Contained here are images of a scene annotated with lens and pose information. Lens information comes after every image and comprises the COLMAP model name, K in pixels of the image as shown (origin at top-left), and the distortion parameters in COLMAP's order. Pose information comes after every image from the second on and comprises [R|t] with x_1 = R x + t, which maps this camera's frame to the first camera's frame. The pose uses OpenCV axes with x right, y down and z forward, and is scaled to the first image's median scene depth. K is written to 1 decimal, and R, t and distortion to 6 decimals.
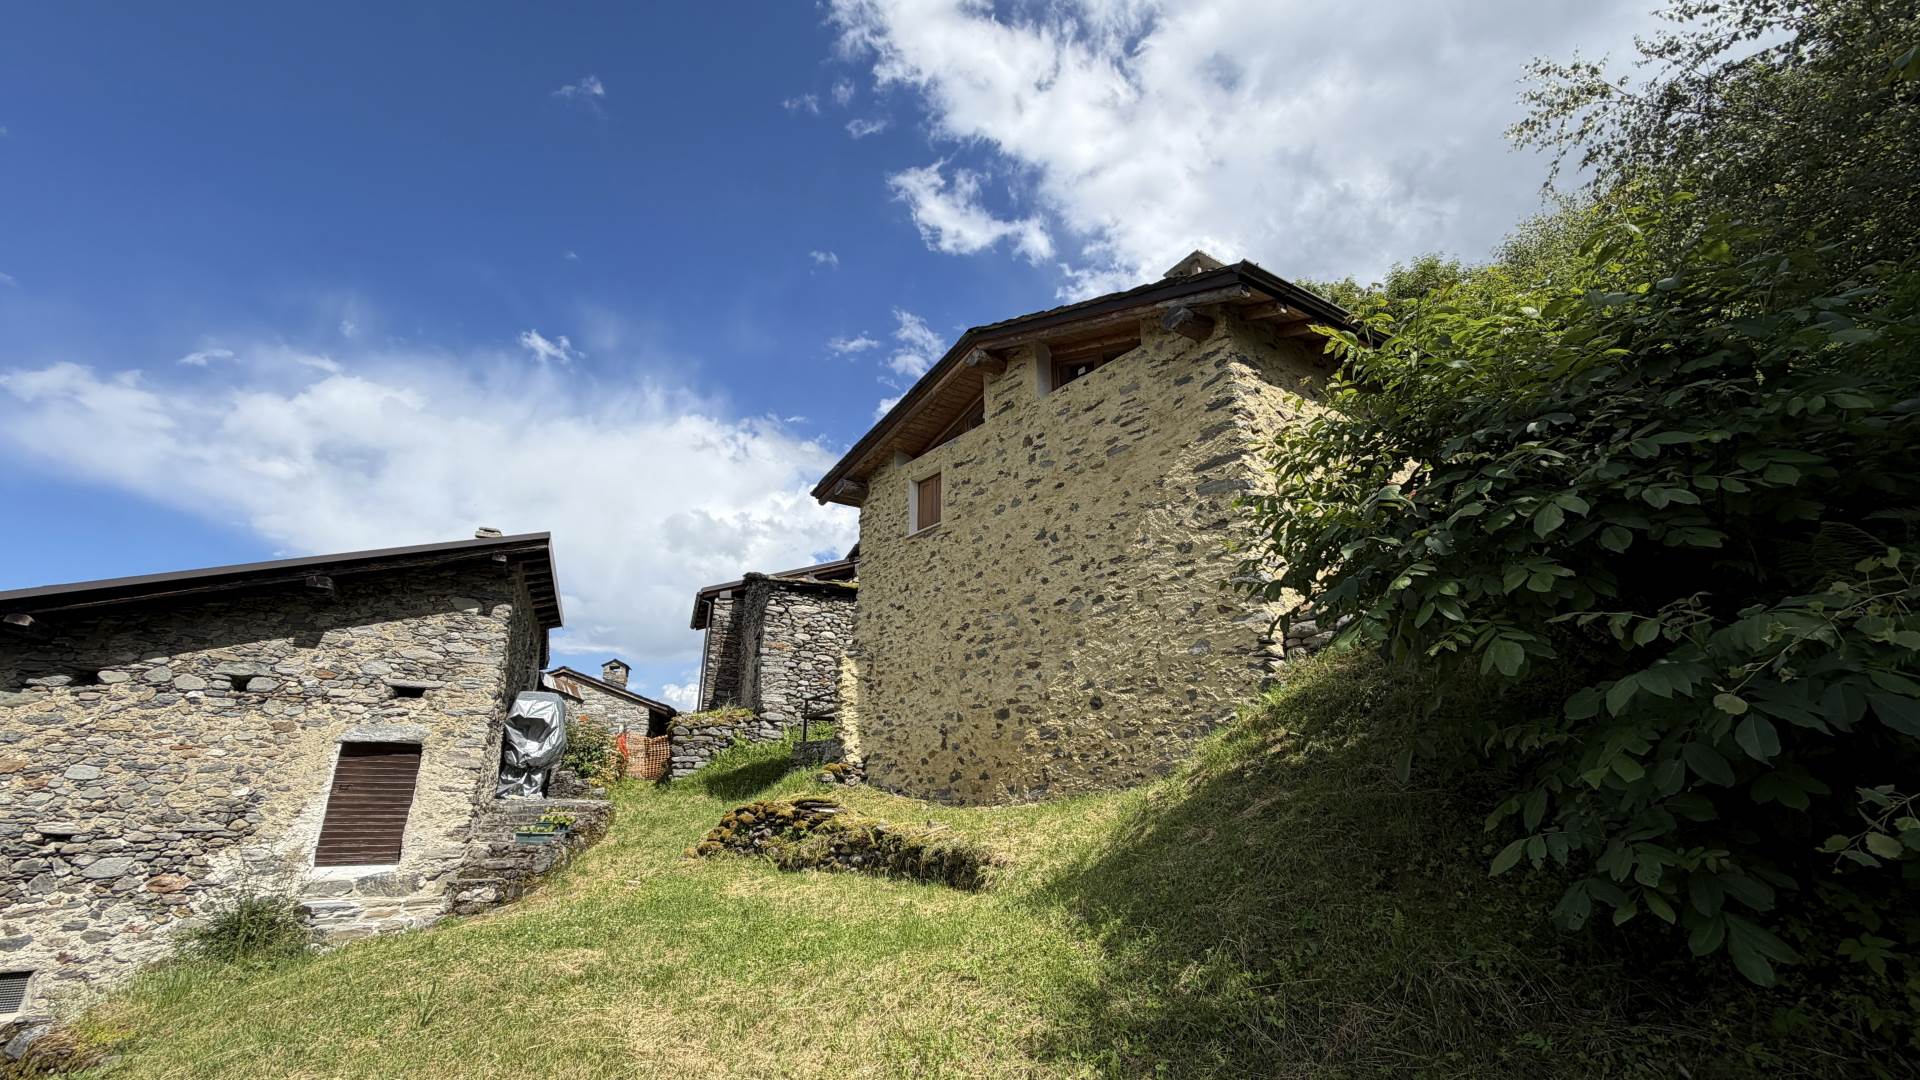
lens RADIAL K [[764.0, 0, 962.6], [0, 764.0, 537.2], [0, 0, 1]] dist [-0.000070, 0.000625]
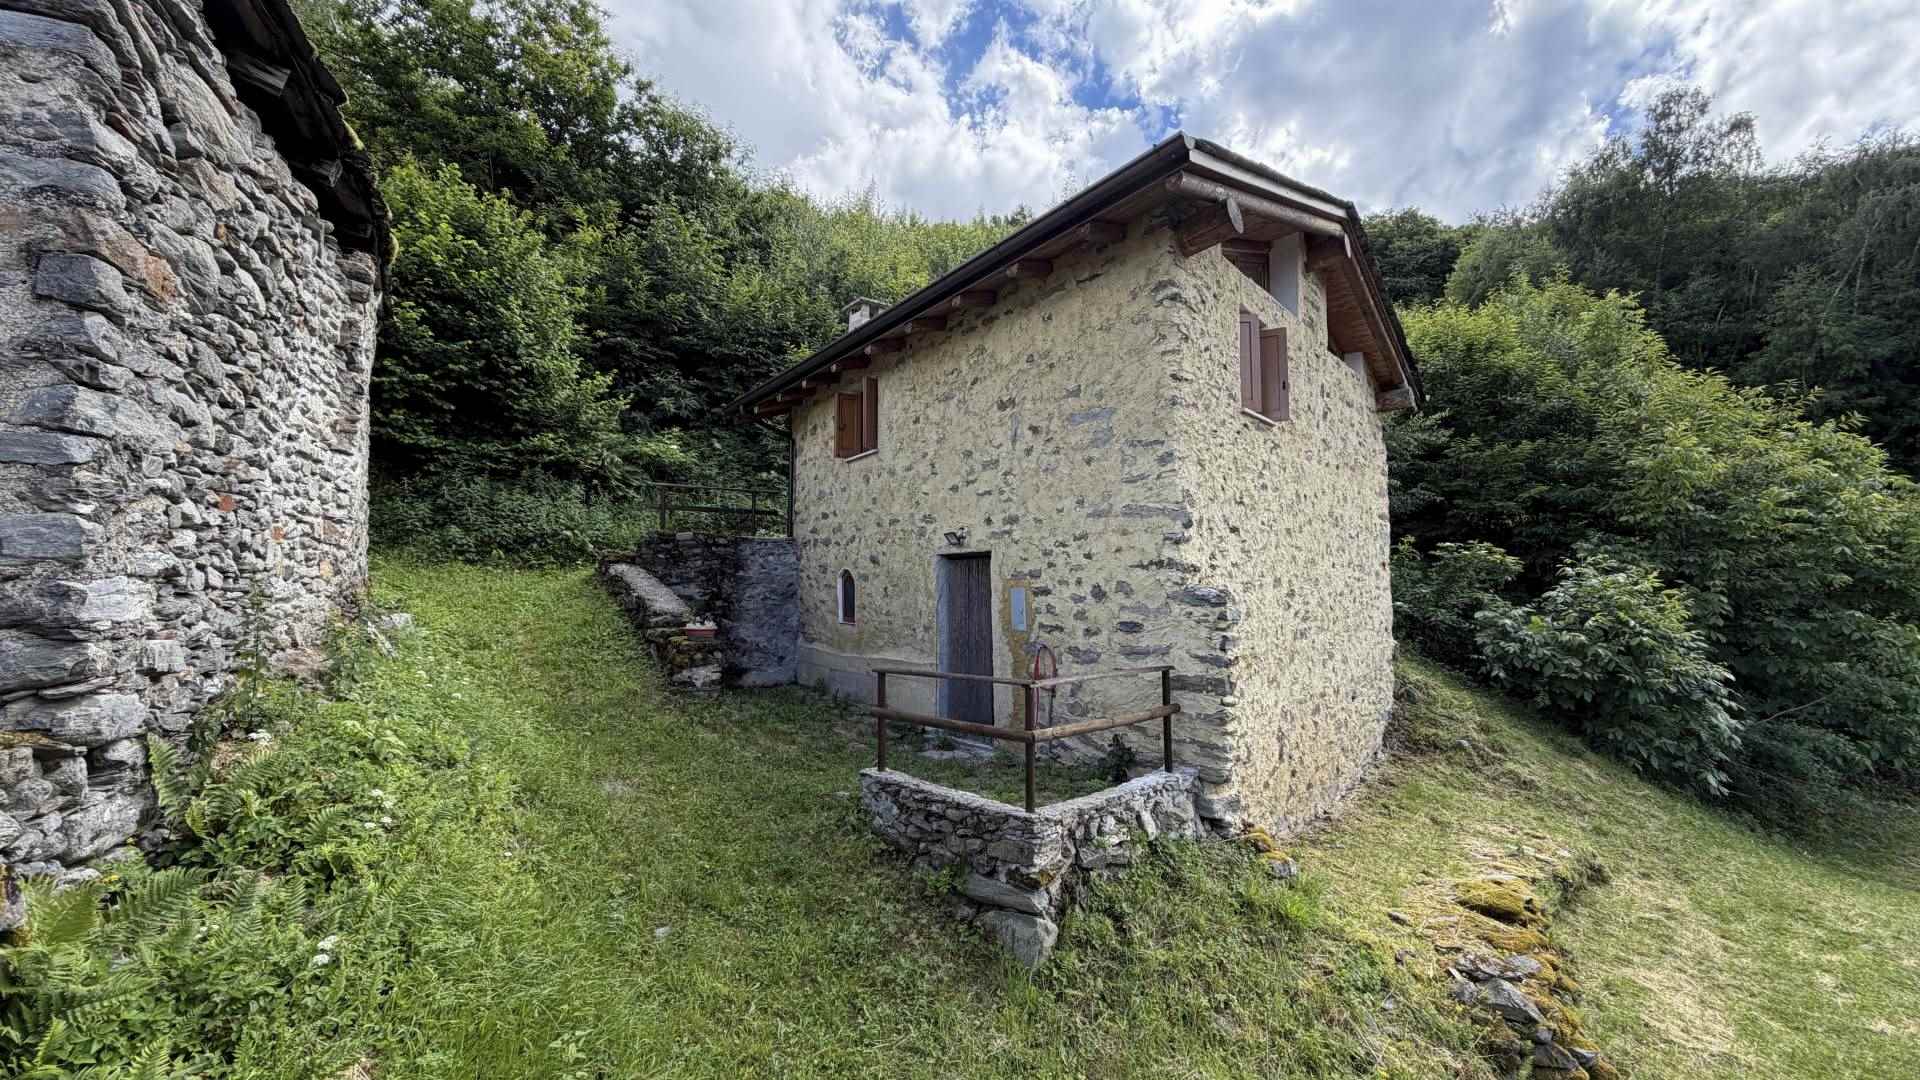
lens RADIAL K [[764.0, 0, 956.2], [0, 764.0, 541.4], [0, 0, 1]] dist [-0.000070, 0.000625]
pose [[-0.123773, 0.070482, 0.989804, -0.725767], [-0.331730, 0.937147, -0.108214, 0.270707], [-0.935219, -0.341742, -0.092613, 1.462165]]
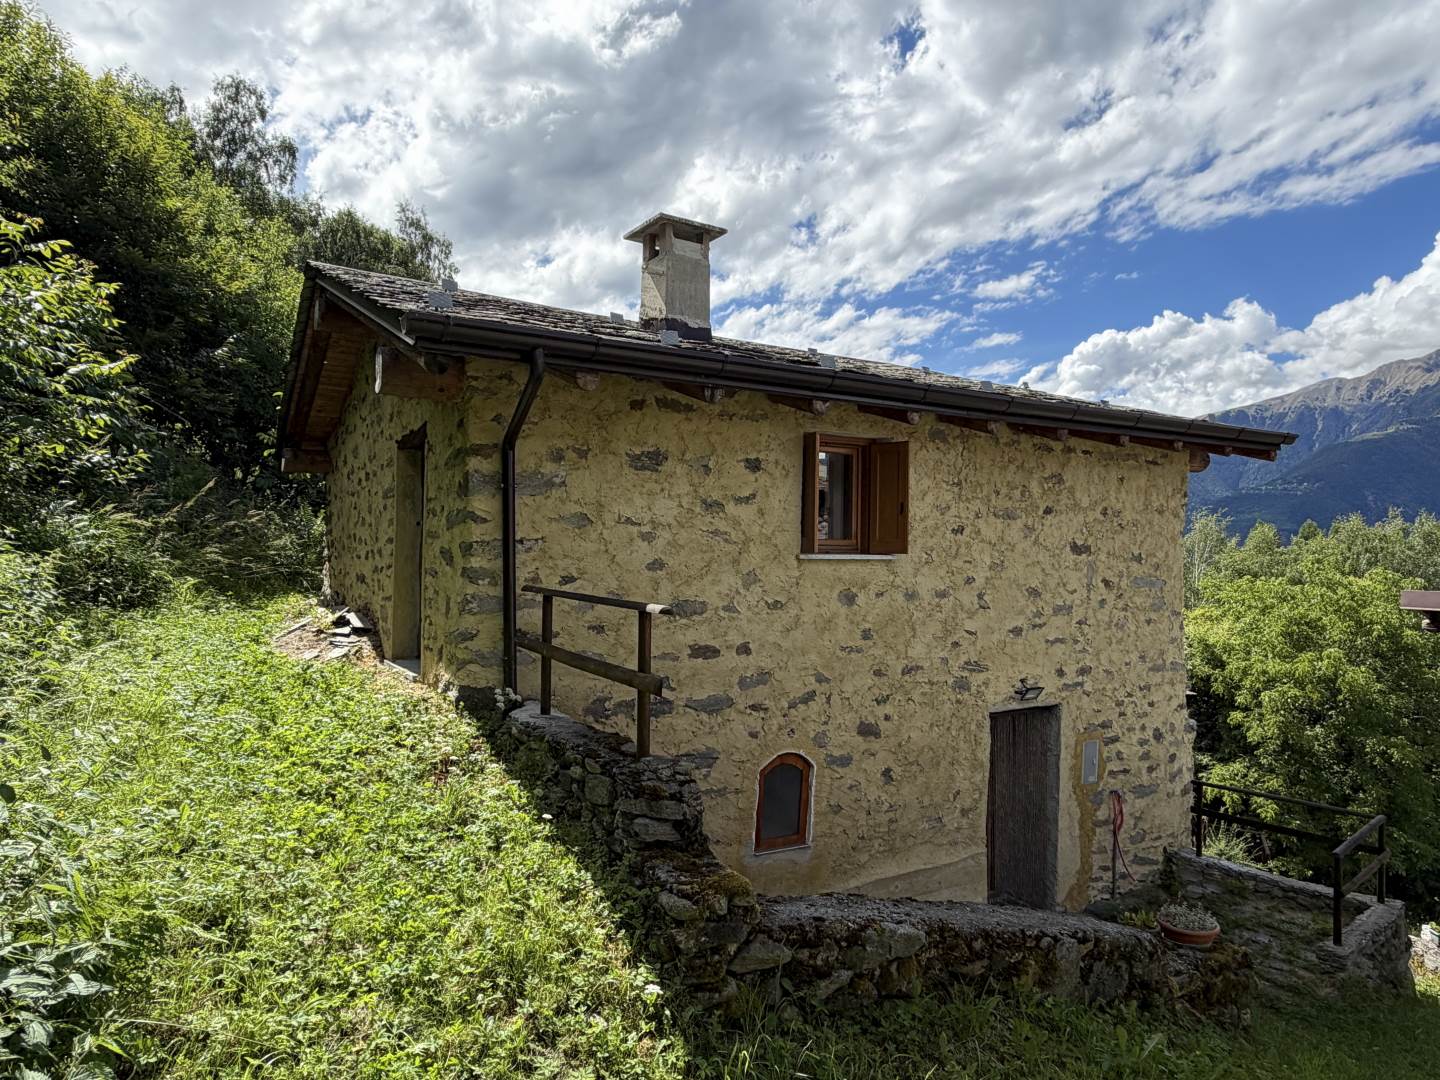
lens RADIAL K [[885.1, 0, 726.2], [0, 885.1, 534.9], [0, 0, 1]] dist [-0.000577, 0.001842]
pose [[-0.998173, -0.012997, -0.059011, 0.352886], [0.008523, 0.936550, -0.350429, 0.320931], [0.059821, -0.350292, -0.934728, 2.134322]]
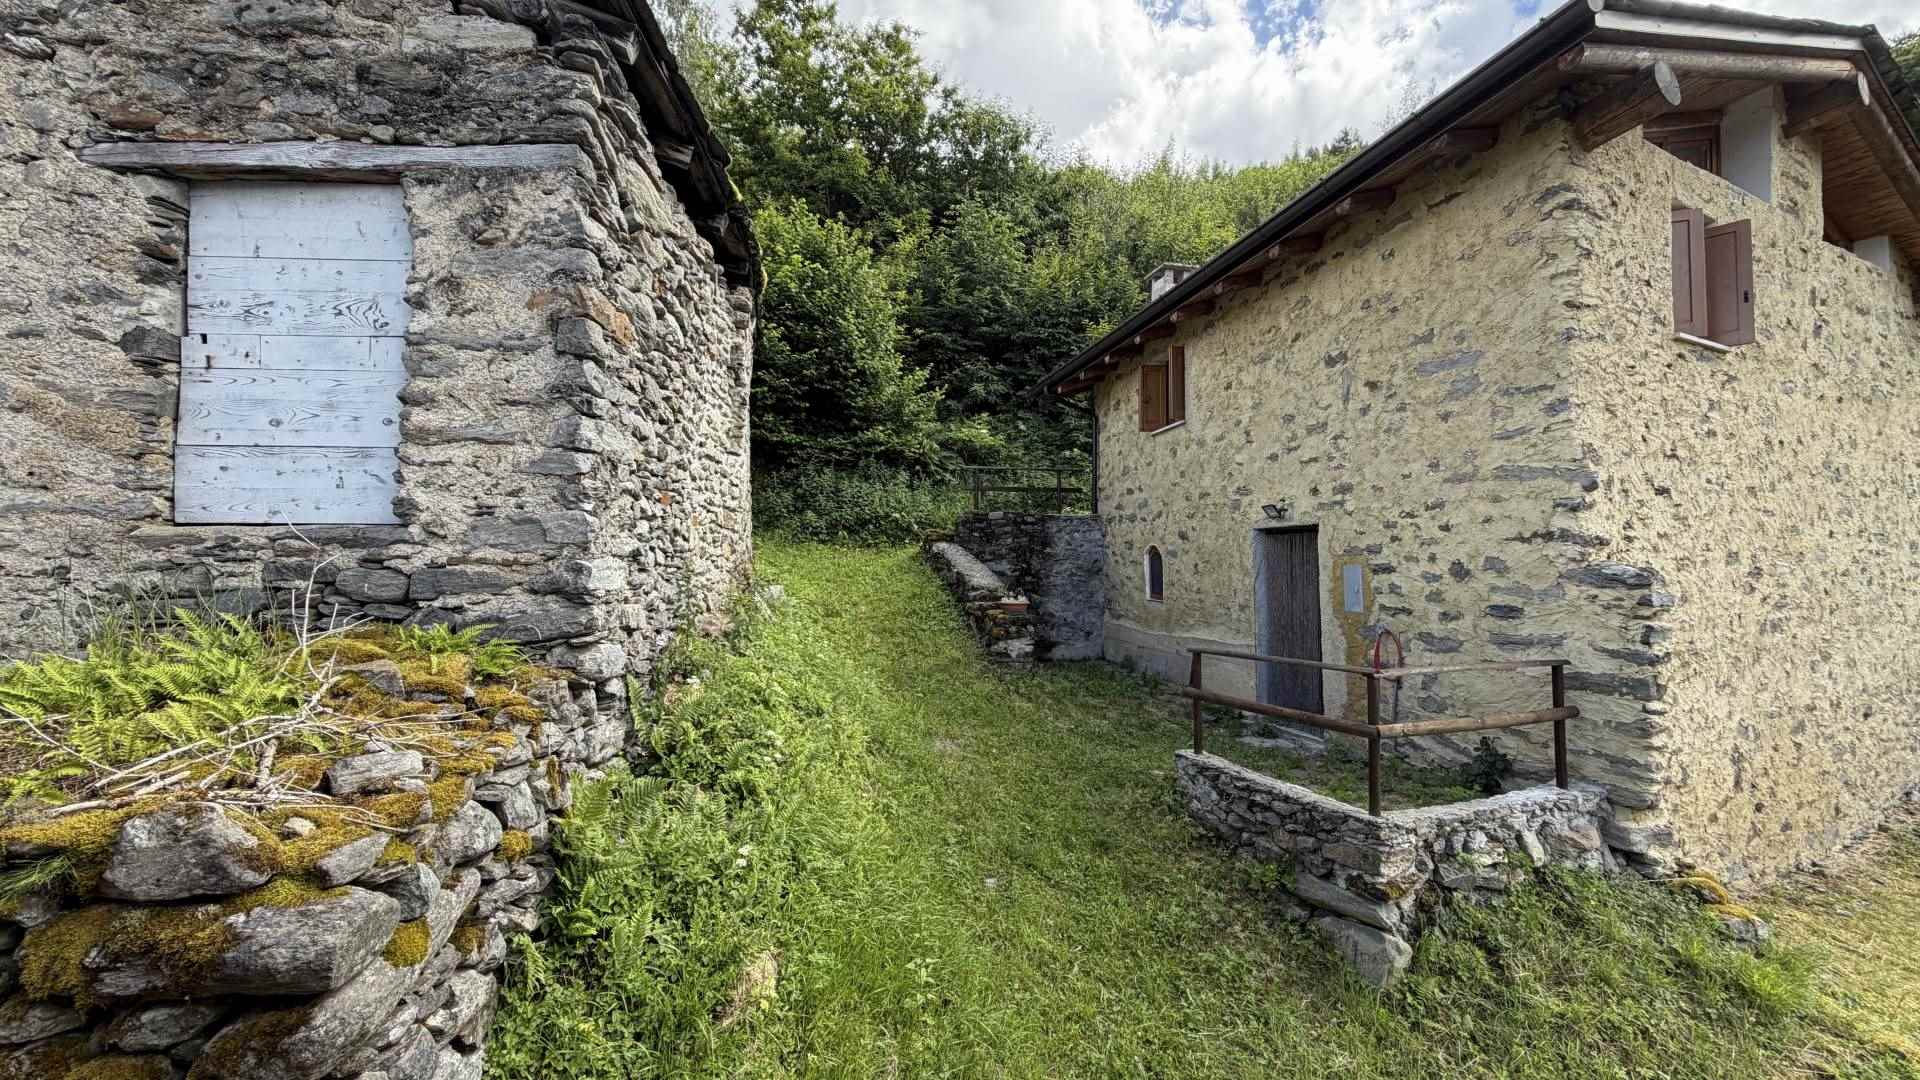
lens RADIAL K [[764.0, 0, 955.9], [0, 764.0, 541.8], [0, 0, 1]] dist [-0.000070, 0.000625]
pose [[0.261859, 0.037910, 0.964361, -0.726251], [-0.326816, 0.943676, 0.051645, 0.272245], [-0.908087, -0.328692, 0.259500, 1.468712]]
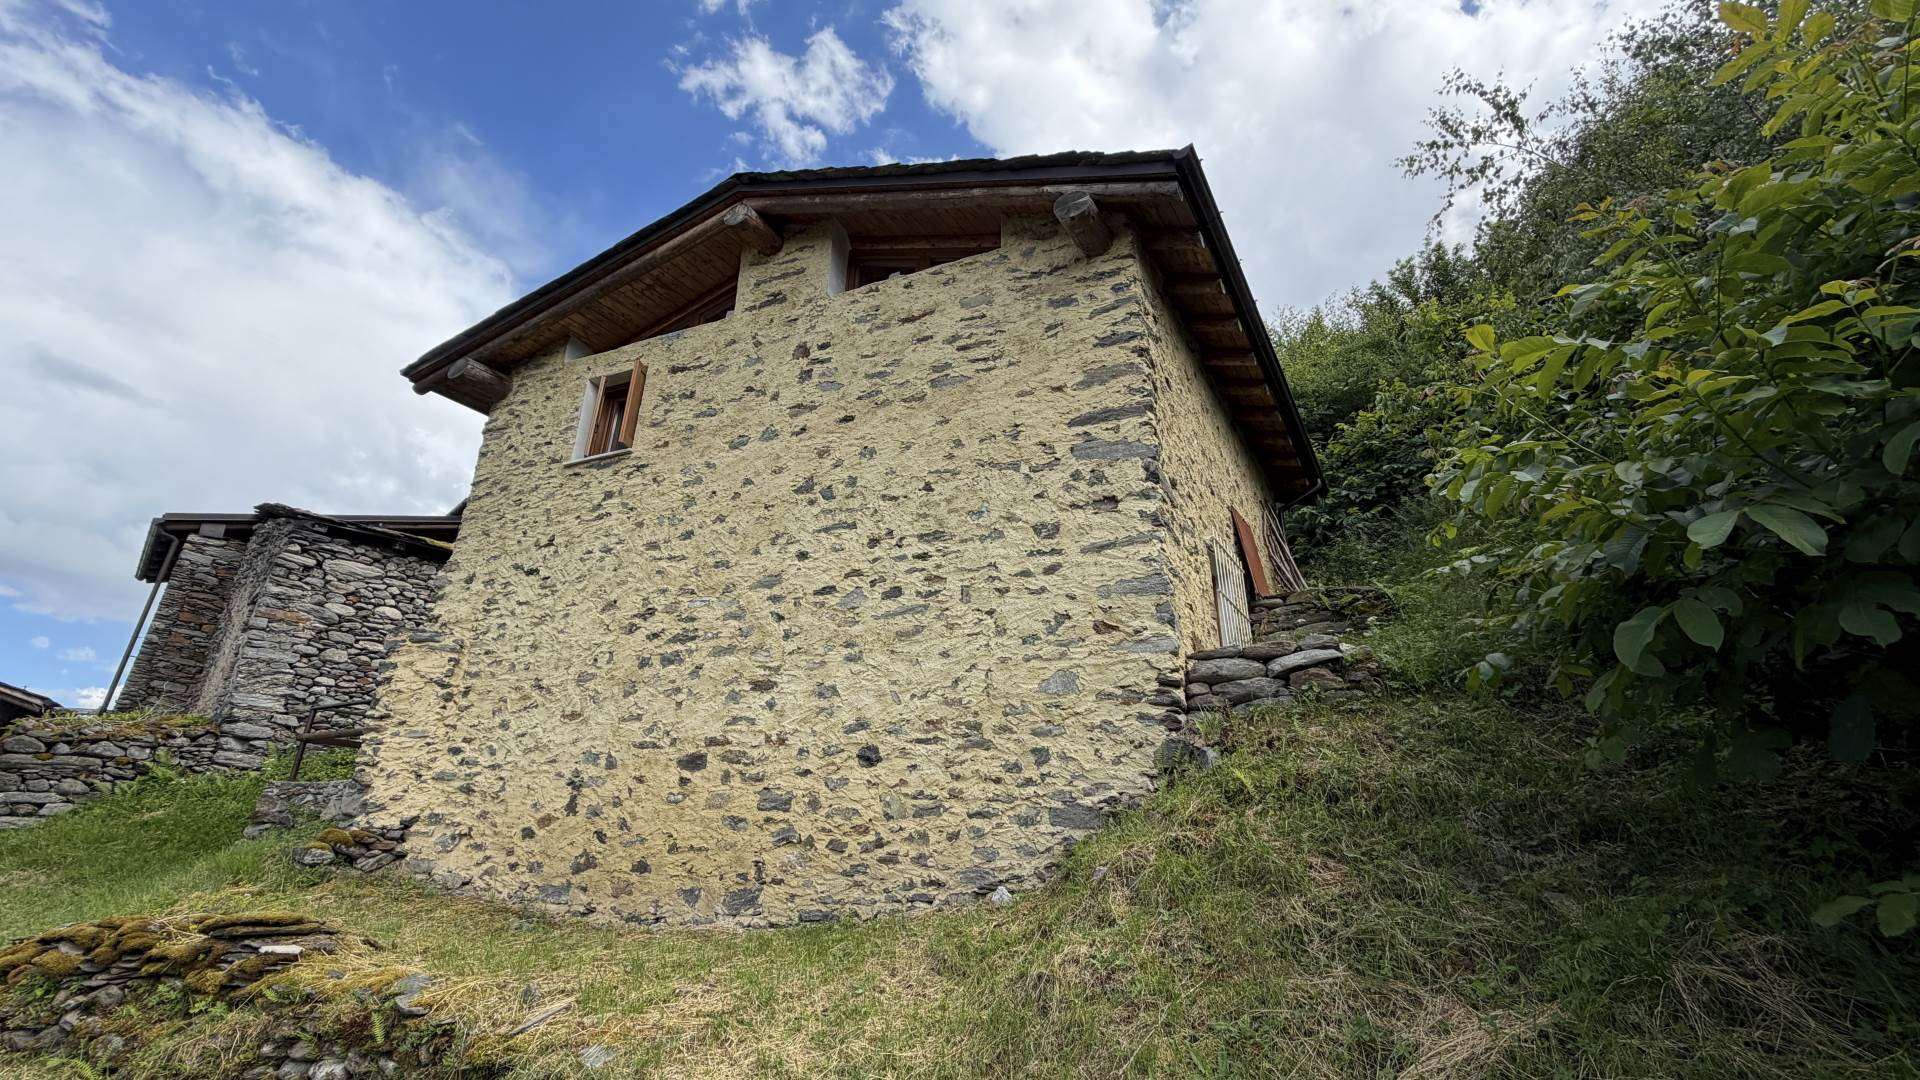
lens RADIAL K [[764.0, 0, 961.6], [0, 764.0, 537.3], [0, 0, 1]] dist [-0.000070, 0.000625]
pose [[0.890765, 0.181443, 0.416673, -0.041154], [-0.161572, 0.983380, -0.082812, 0.070529], [-0.424773, 0.006443, 0.905277, 0.349946]]
